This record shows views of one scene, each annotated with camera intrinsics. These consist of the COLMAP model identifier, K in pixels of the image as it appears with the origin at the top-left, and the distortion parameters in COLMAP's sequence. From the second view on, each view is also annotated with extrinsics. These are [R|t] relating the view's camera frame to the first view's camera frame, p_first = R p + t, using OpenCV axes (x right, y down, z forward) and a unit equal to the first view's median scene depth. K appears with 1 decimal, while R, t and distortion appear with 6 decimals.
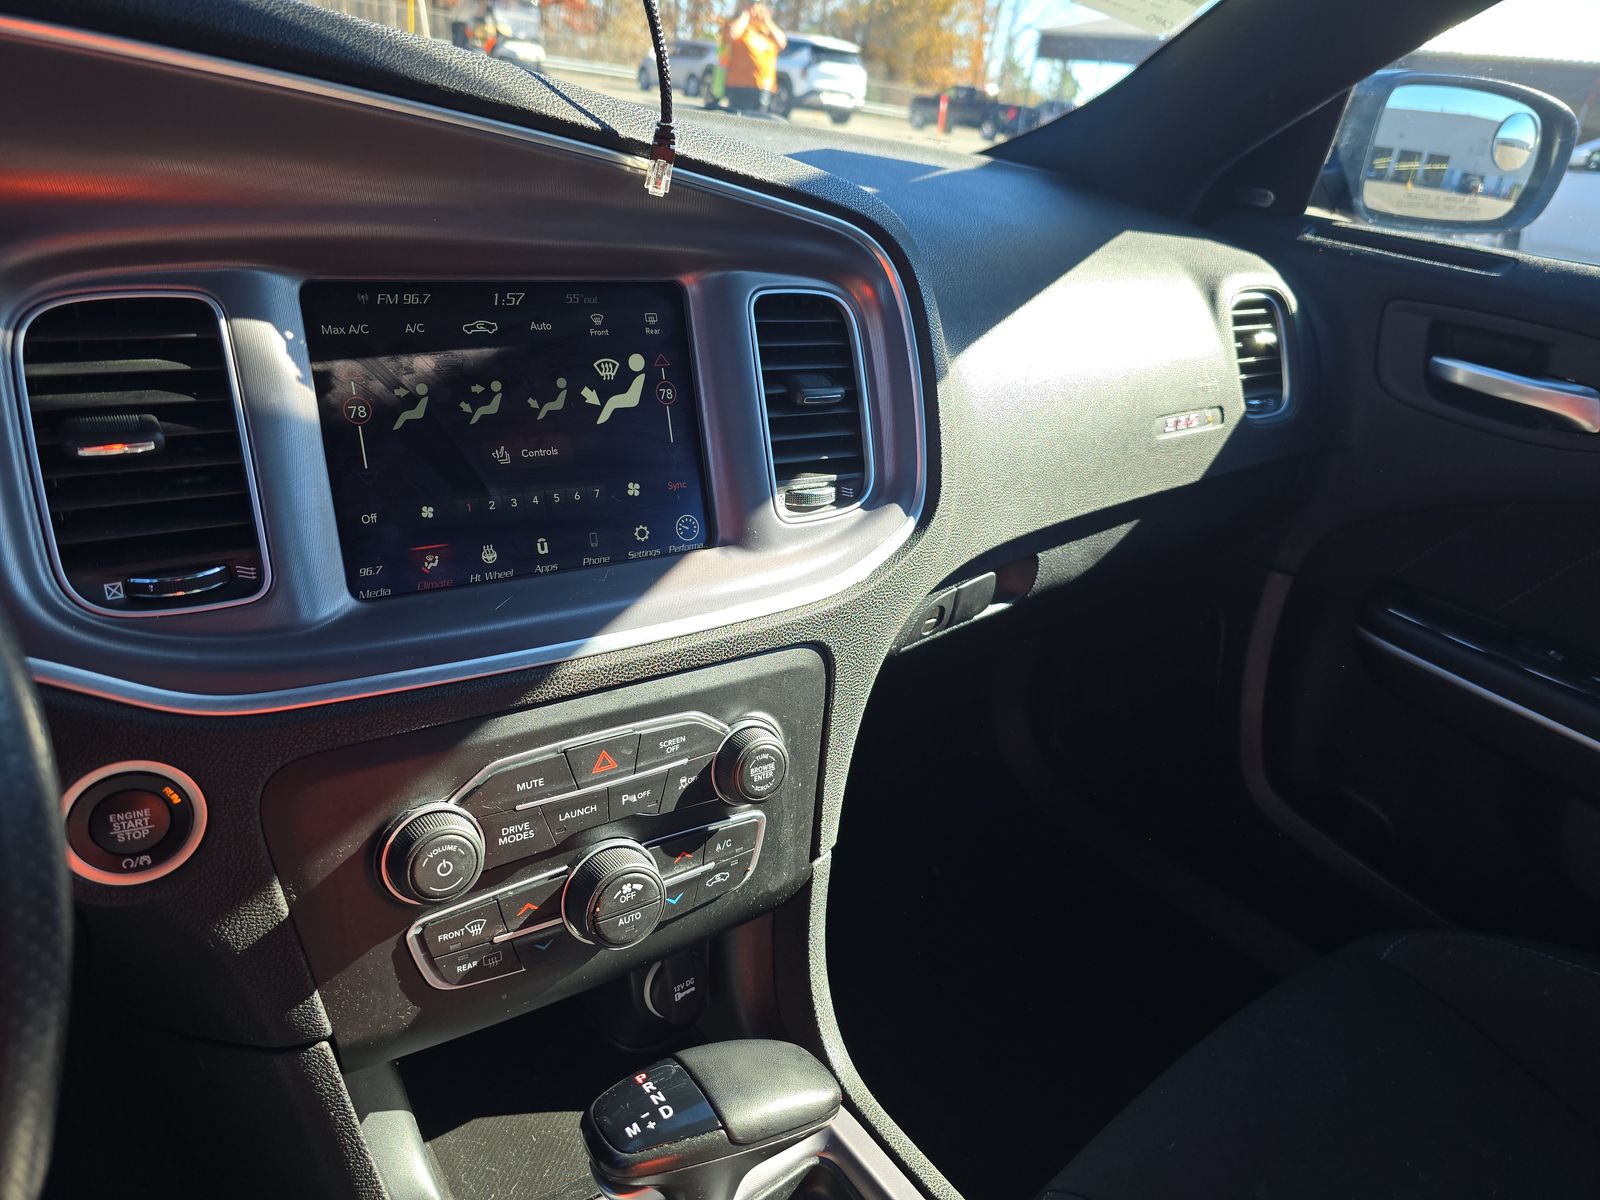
lens RADIAL K [[1065.6, 0, 800.0], [0, 1065.6, 600.0], [0, 0, 1]] dist [0.004175, -0.028291]
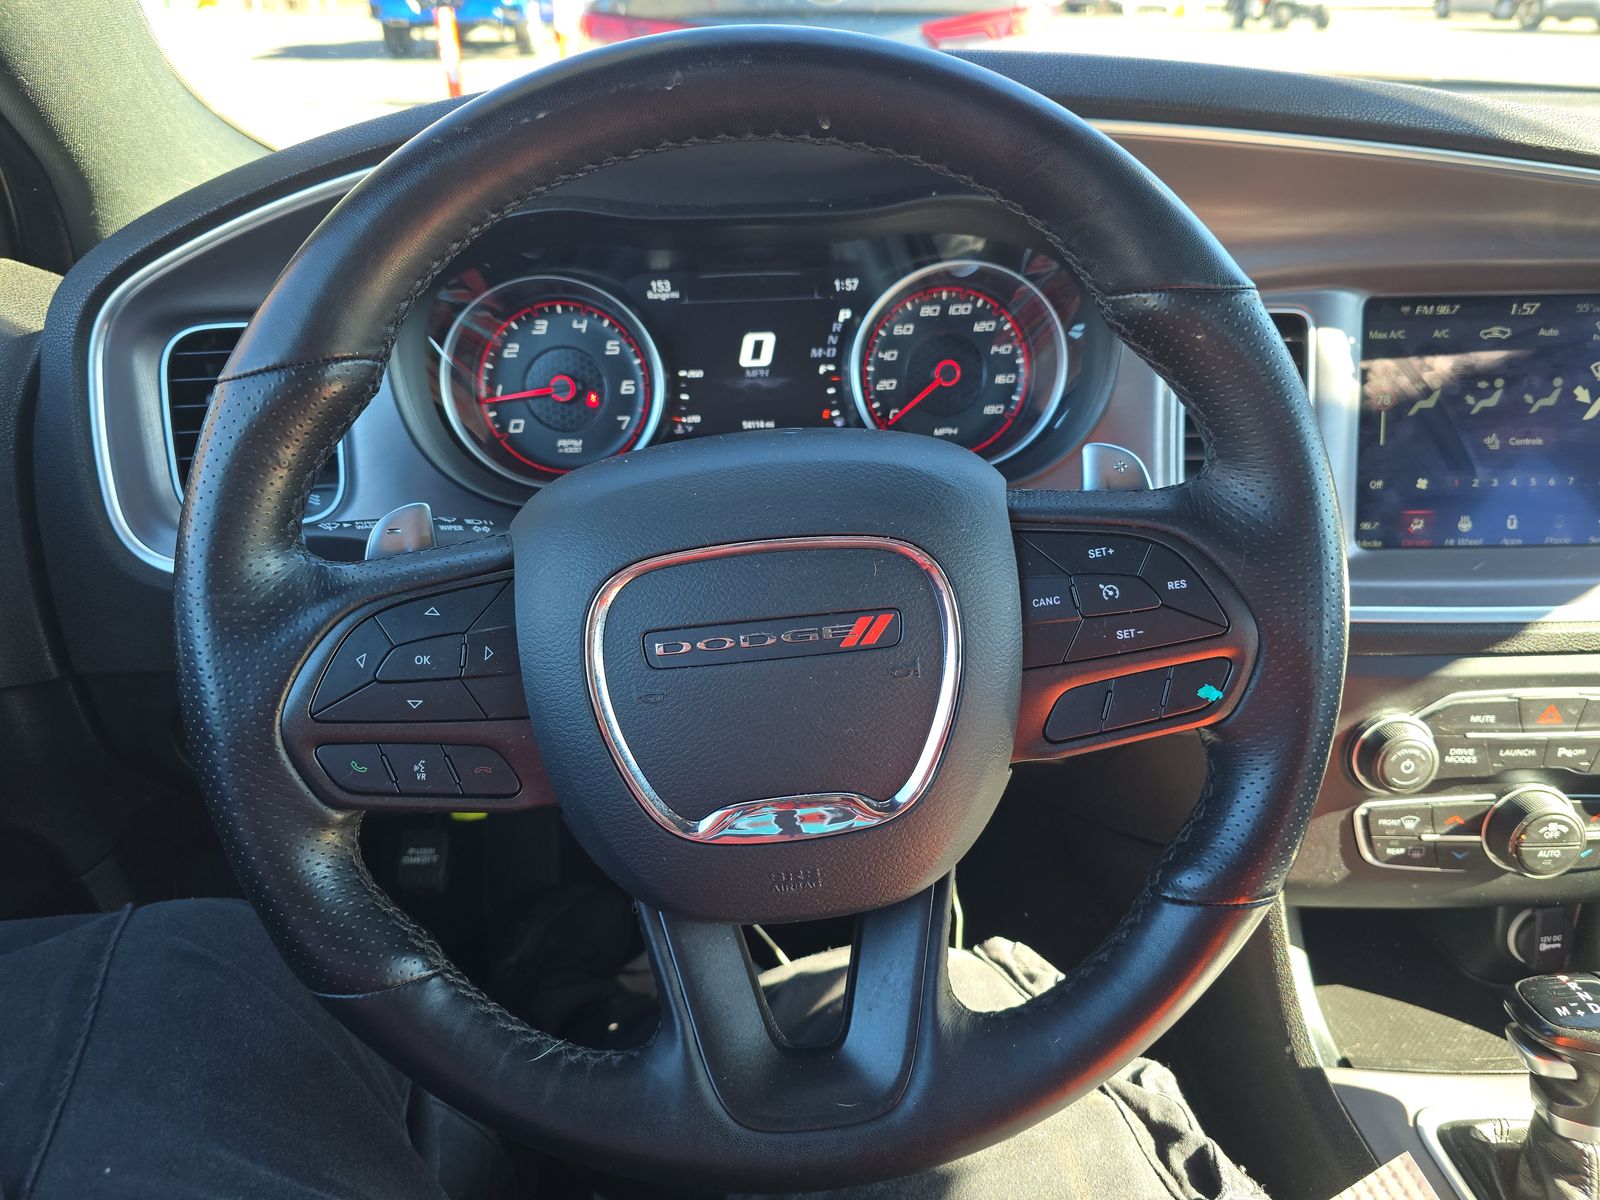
lens RADIAL K [[1065.6, 0, 800.0], [0, 1065.6, 600.0], [0, 0, 1]] dist [0.004175, -0.028291]
pose [[0.805809, 0.157669, -0.570799, -0.208483], [-0.139023, 0.987333, 0.076464, 0.055990], [0.575625, 0.017739, 0.817522, -0.414071]]
